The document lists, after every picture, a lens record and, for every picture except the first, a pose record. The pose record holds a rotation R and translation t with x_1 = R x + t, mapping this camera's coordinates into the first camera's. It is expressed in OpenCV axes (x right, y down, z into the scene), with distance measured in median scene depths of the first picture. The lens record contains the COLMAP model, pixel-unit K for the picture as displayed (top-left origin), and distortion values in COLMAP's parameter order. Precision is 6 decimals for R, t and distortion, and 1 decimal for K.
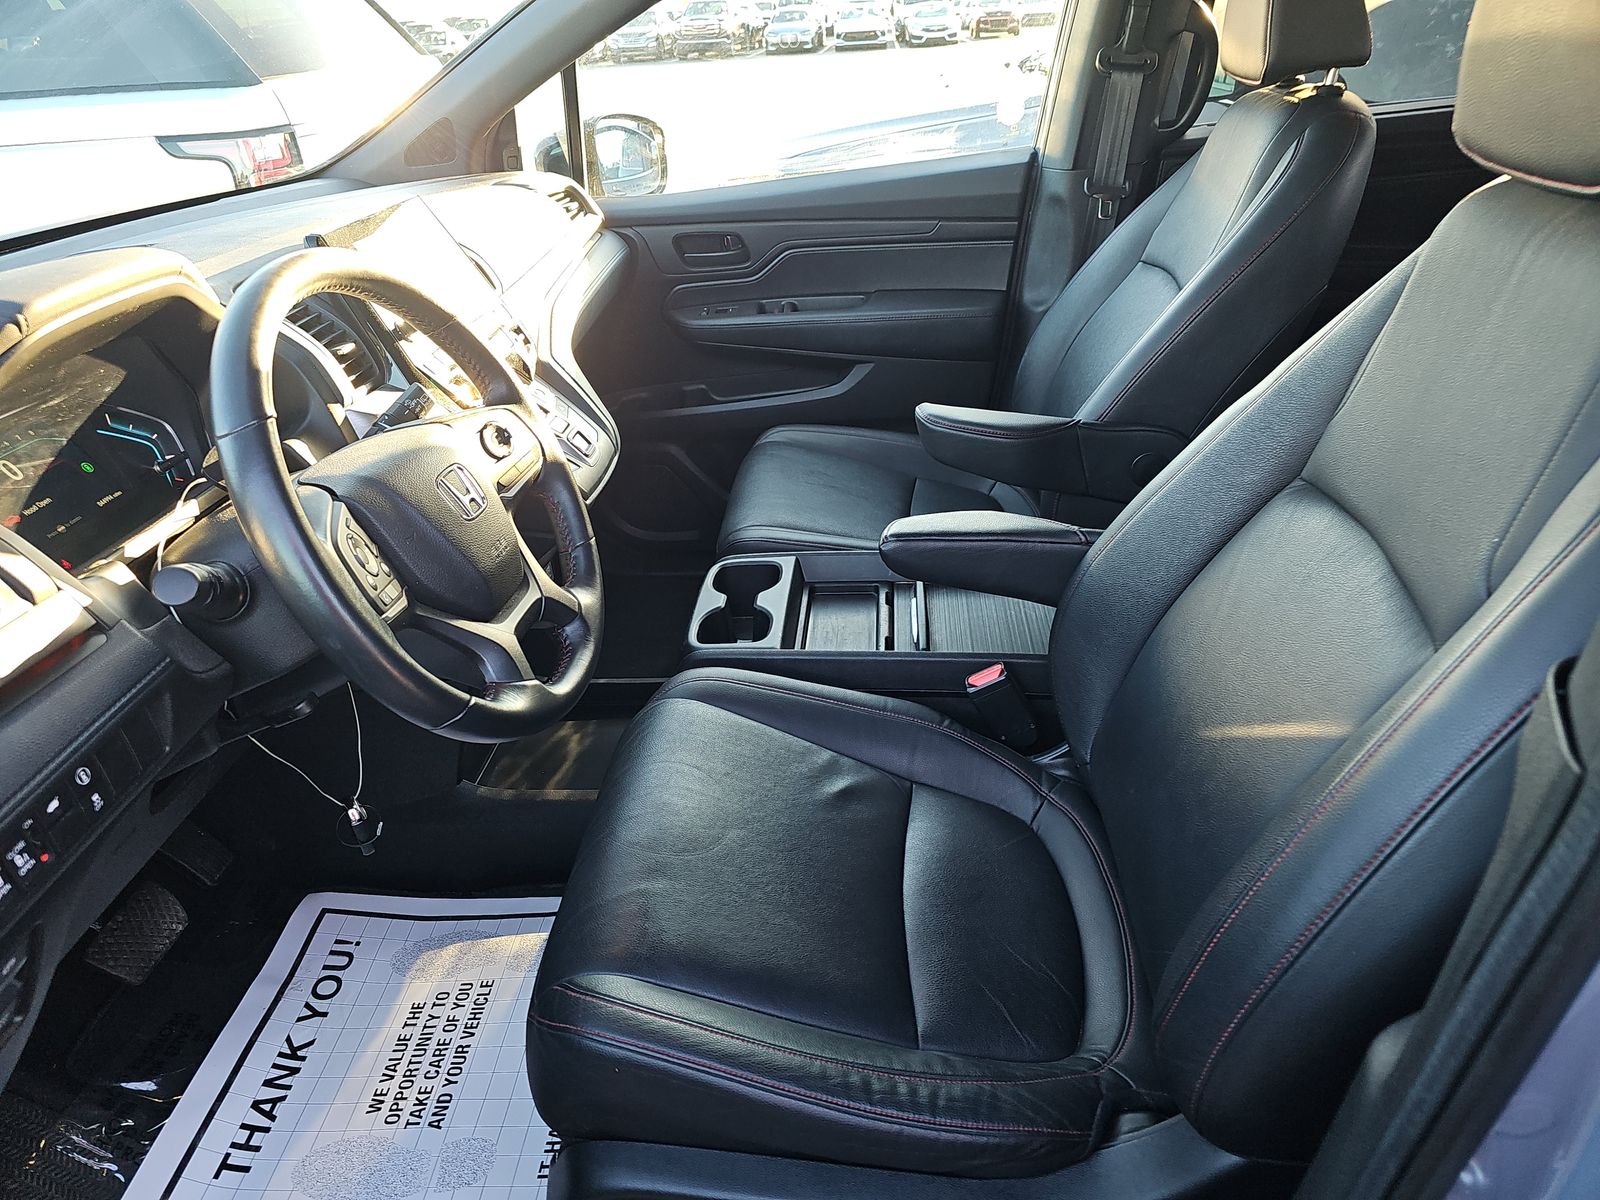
lens RADIAL K [[1105.3, 0, 796.8], [0, 1105.3, 635.4], [0, 0, 1]] dist [0.061323, -0.059552]
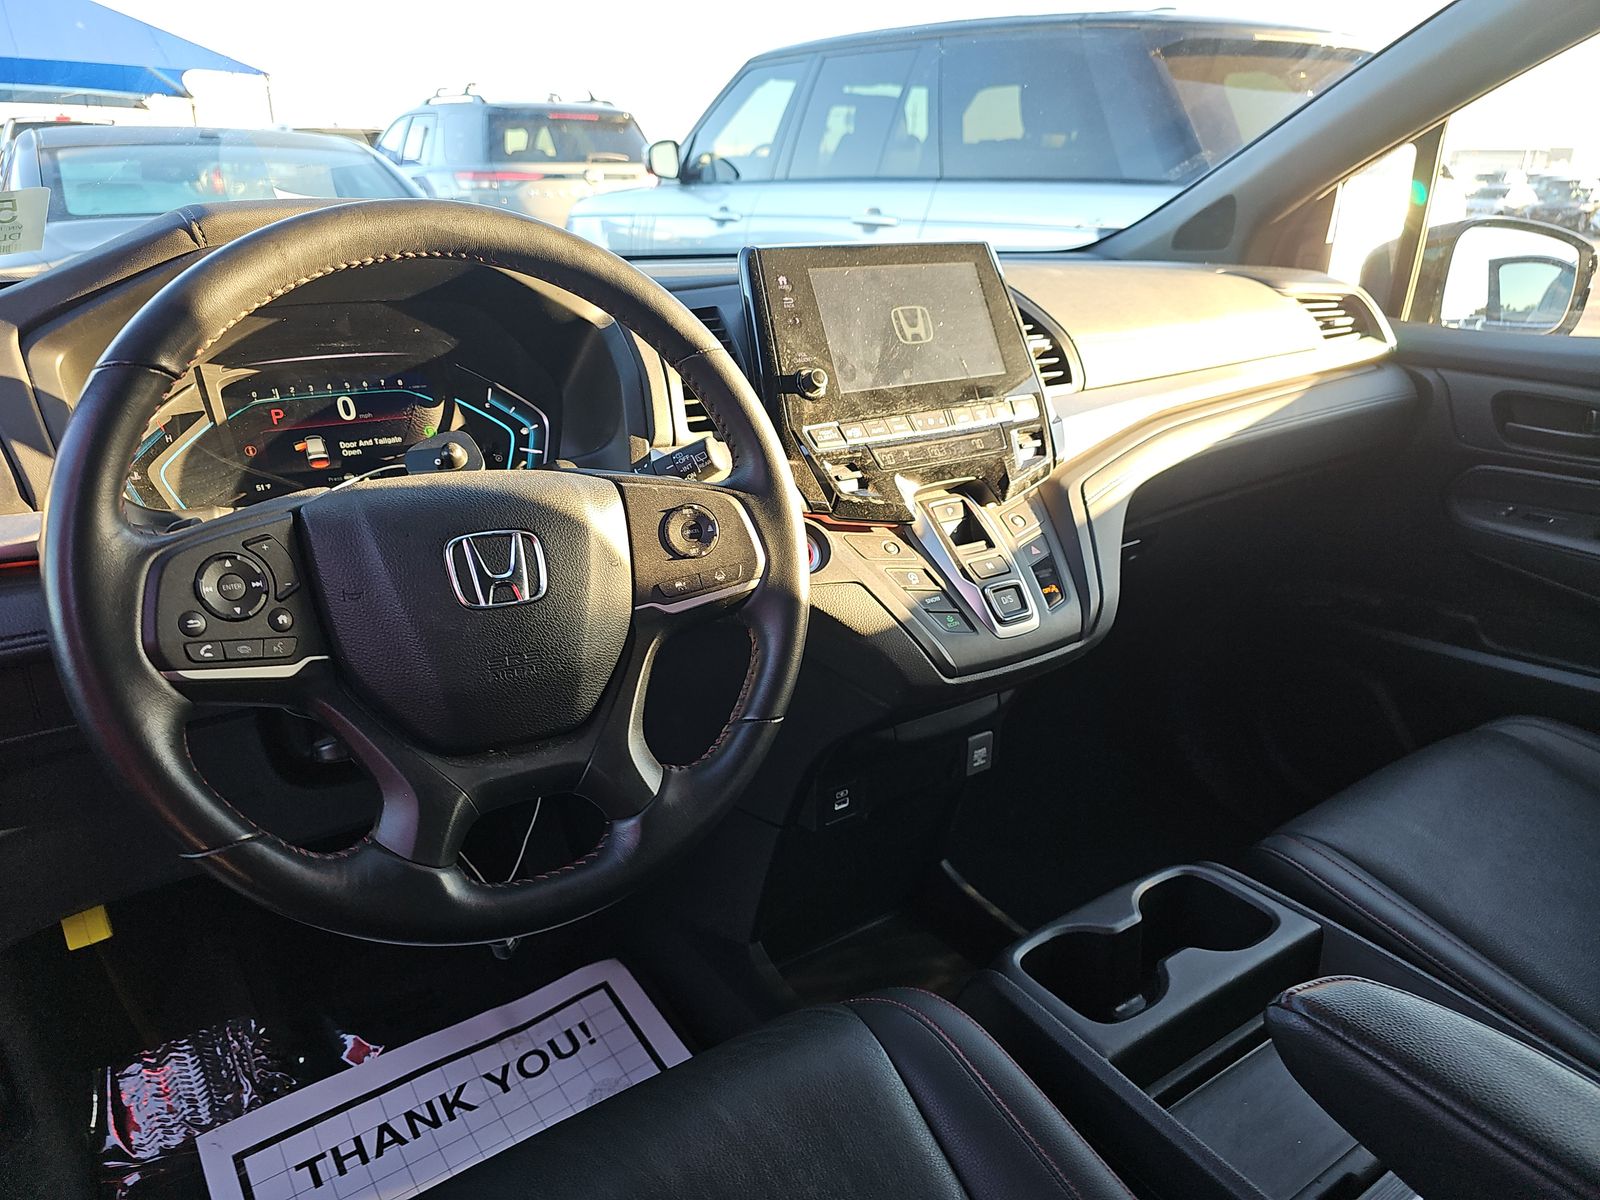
lens RADIAL K [[1105.3, 0, 796.8], [0, 1105.3, 635.4], [0, 0, 1]] dist [0.061323, -0.059552]
pose [[0.613677, 0.357989, -0.703736, 0.229030], [-0.432531, 0.898091, 0.079678, -0.165329], [0.660543, 0.255492, 0.705980, 0.470549]]
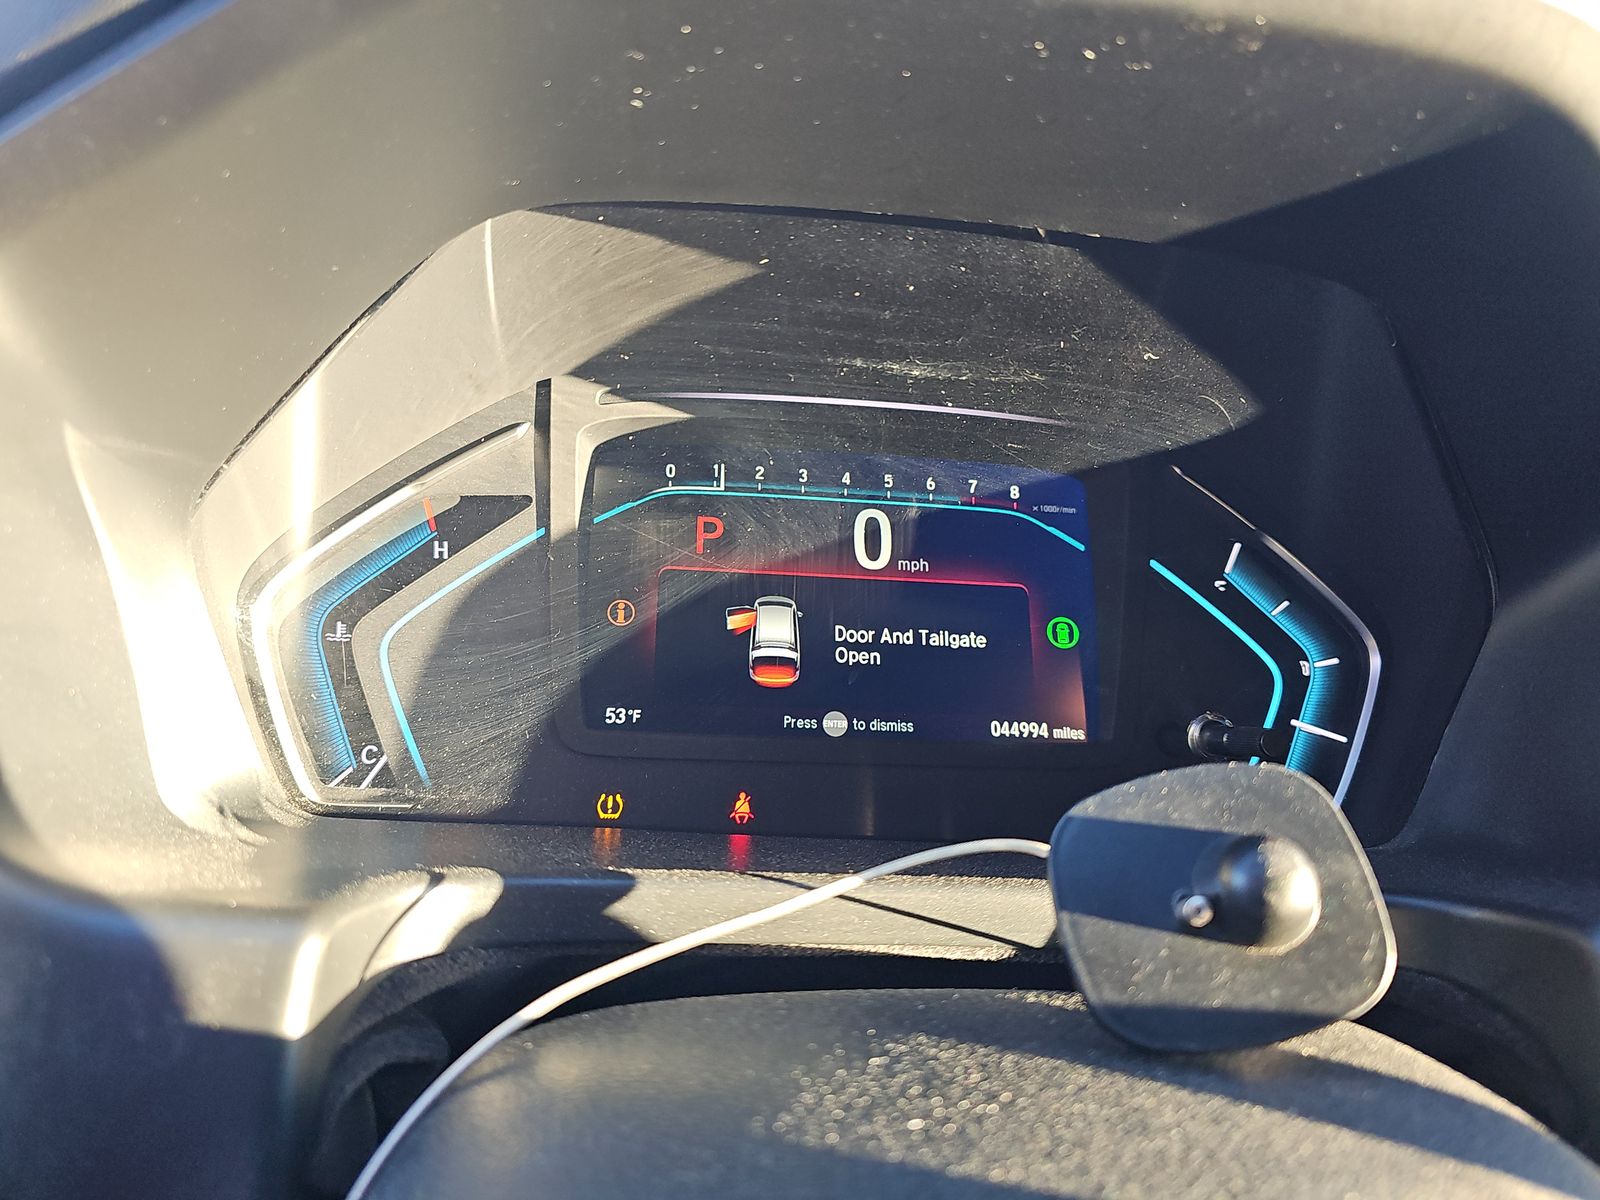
lens RADIAL K [[1156.2, 0, 799.0], [0, 1156.2, 669.0], [0, 0, 1]] dist [0.070090, -0.069686]
pose [[0.204854, 0.420369, -0.883926, -0.271694], [-0.577634, 0.780971, 0.237537, -0.145234], [0.790173, 0.461925, 0.402804, 0.643485]]
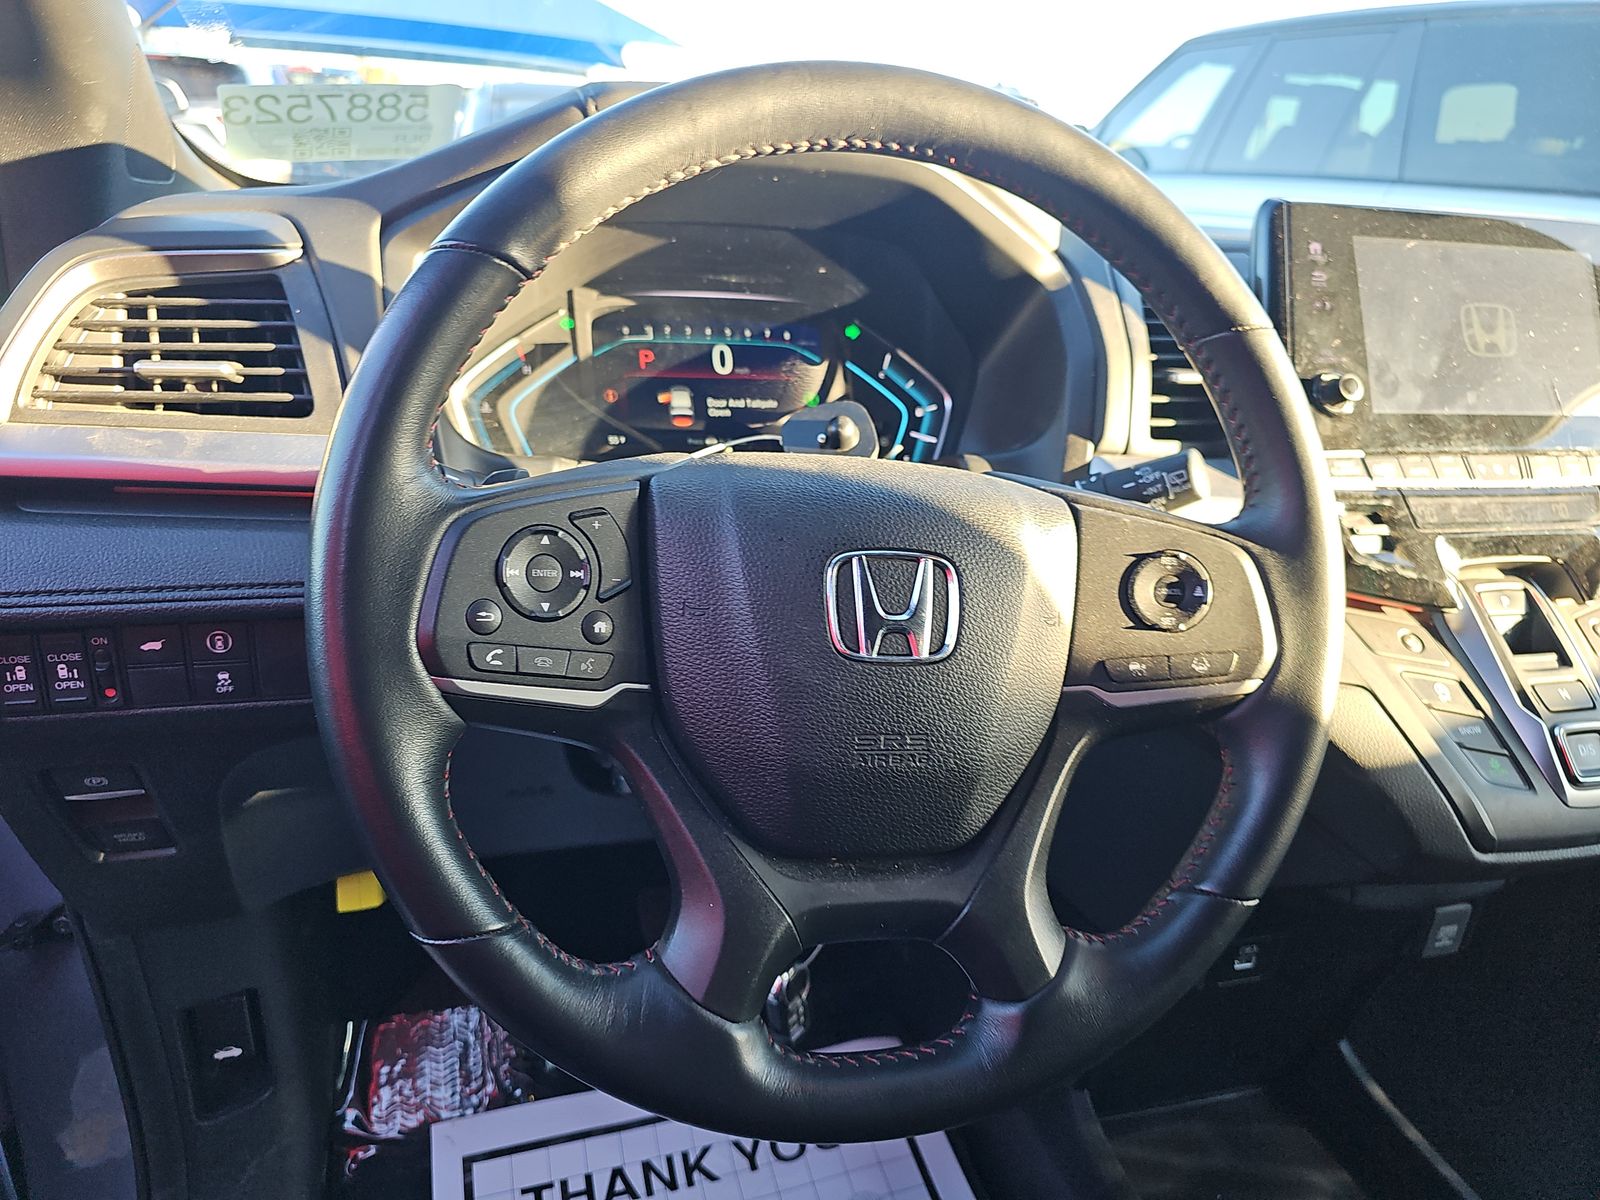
lens RADIAL K [[1105.3, 0, 796.8], [0, 1105.3, 635.4], [0, 0, 1]] dist [0.061323, -0.059552]
pose [[0.329230, 0.450675, -0.829759, 0.058748], [-0.548606, 0.806515, 0.220375, -0.146448], [0.768531, 0.382657, 0.512771, 0.534112]]
